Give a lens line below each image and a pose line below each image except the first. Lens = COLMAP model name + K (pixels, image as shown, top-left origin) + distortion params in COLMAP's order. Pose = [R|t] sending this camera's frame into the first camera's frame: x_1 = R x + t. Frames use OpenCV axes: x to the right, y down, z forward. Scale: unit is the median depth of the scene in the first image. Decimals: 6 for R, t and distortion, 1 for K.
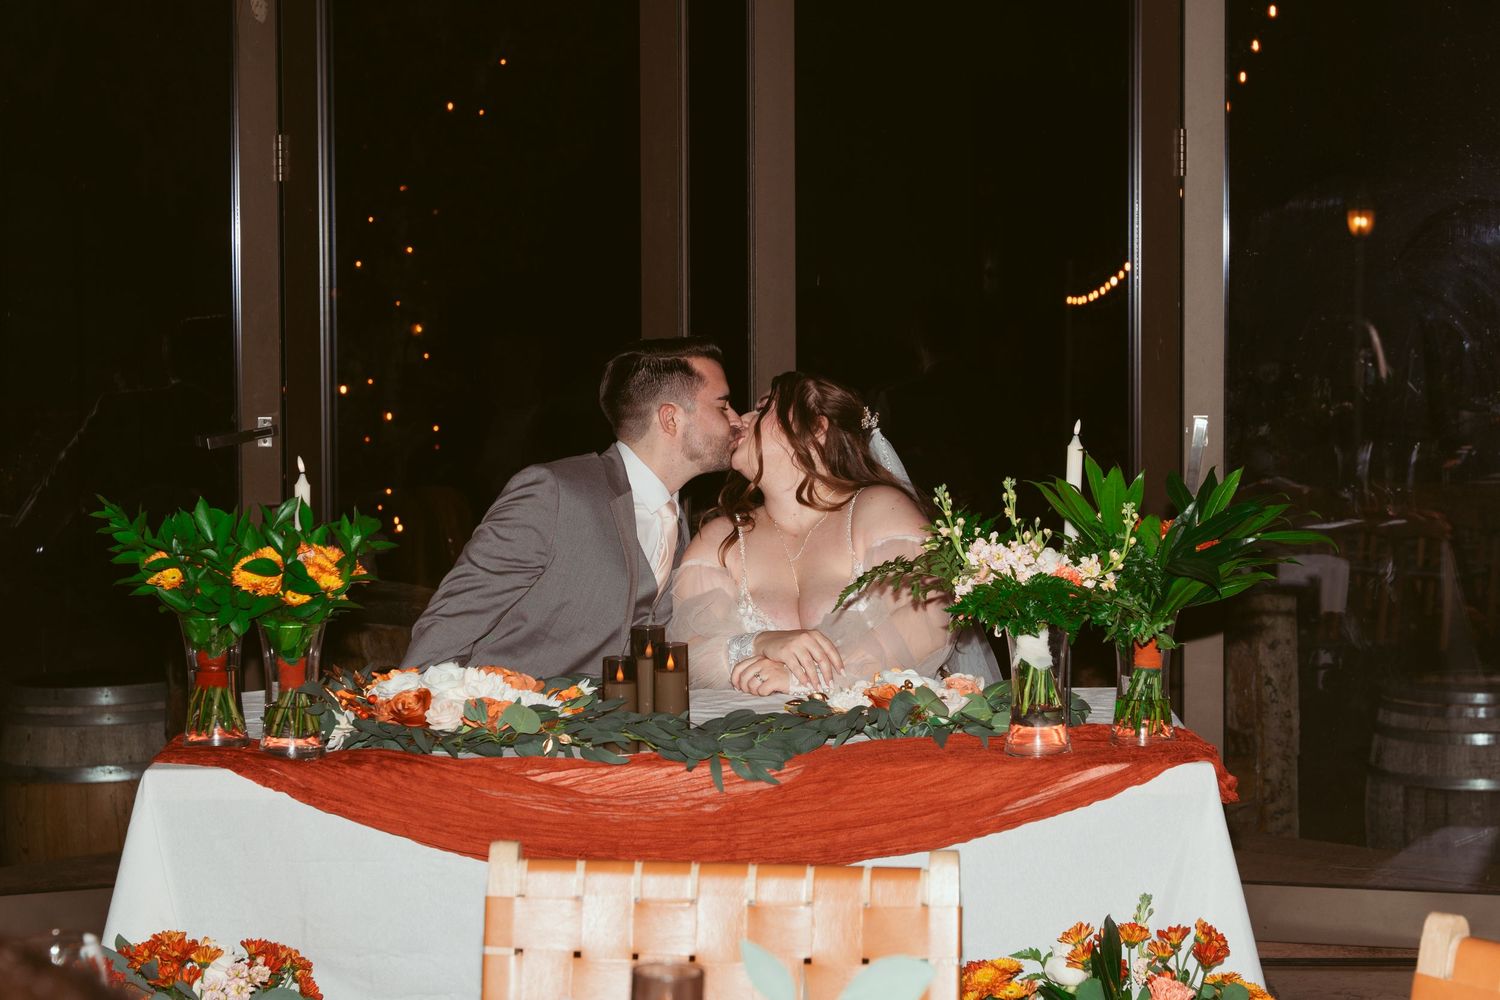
lens RADIAL K [[2981.7, 0, 750.0], [0, 2981.7, 500.0], [0, 0, 1]] dist [0.023950, 0.113960]
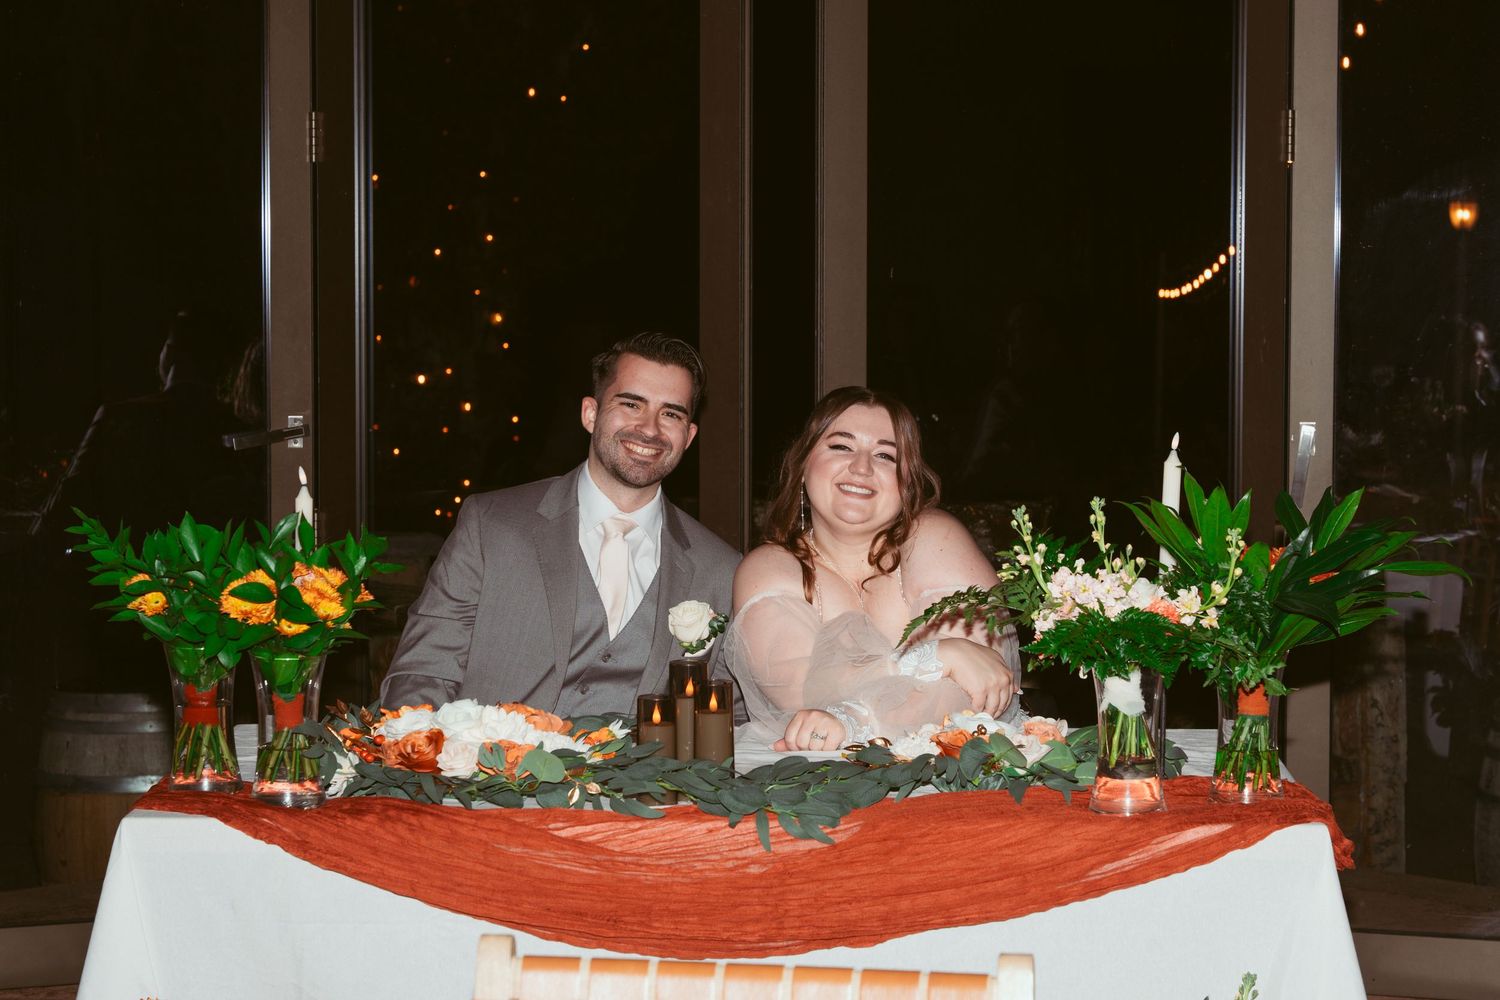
lens RADIAL K [[2981.7, 0, 750.0], [0, 2981.7, 500.0], [0, 0, 1]] dist [0.023950, 0.113960]
pose [[0.999529, 0.008484, -0.029495, 0.010092], [-0.008386, 0.999959, 0.003453, -0.009128], [0.029523, -0.003204, 0.999559, 0.114245]]
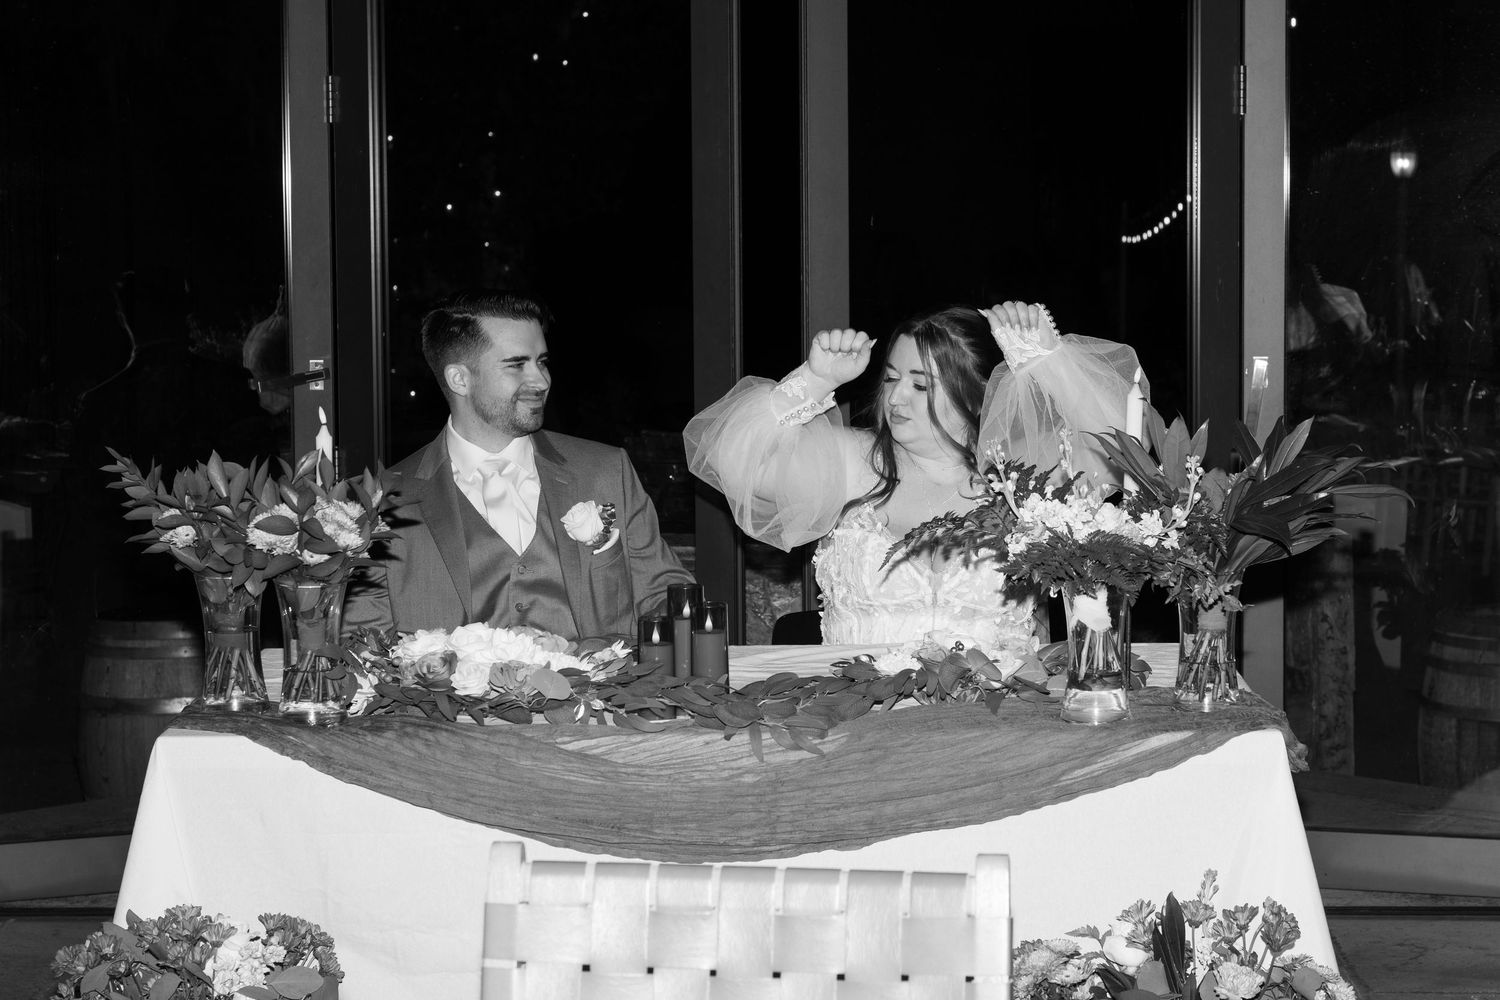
lens RADIAL K [[2774.4, 0, 765.1], [0, 2774.4, 462.6], [0, 0, 1]] dist [0.015484, 0.119176]
pose [[0.999765, -0.001421, -0.021644, 0.010690], [0.001707, 0.999911, 0.013196, -0.008545], [0.021623, -0.013230, 0.999679, 0.118000]]
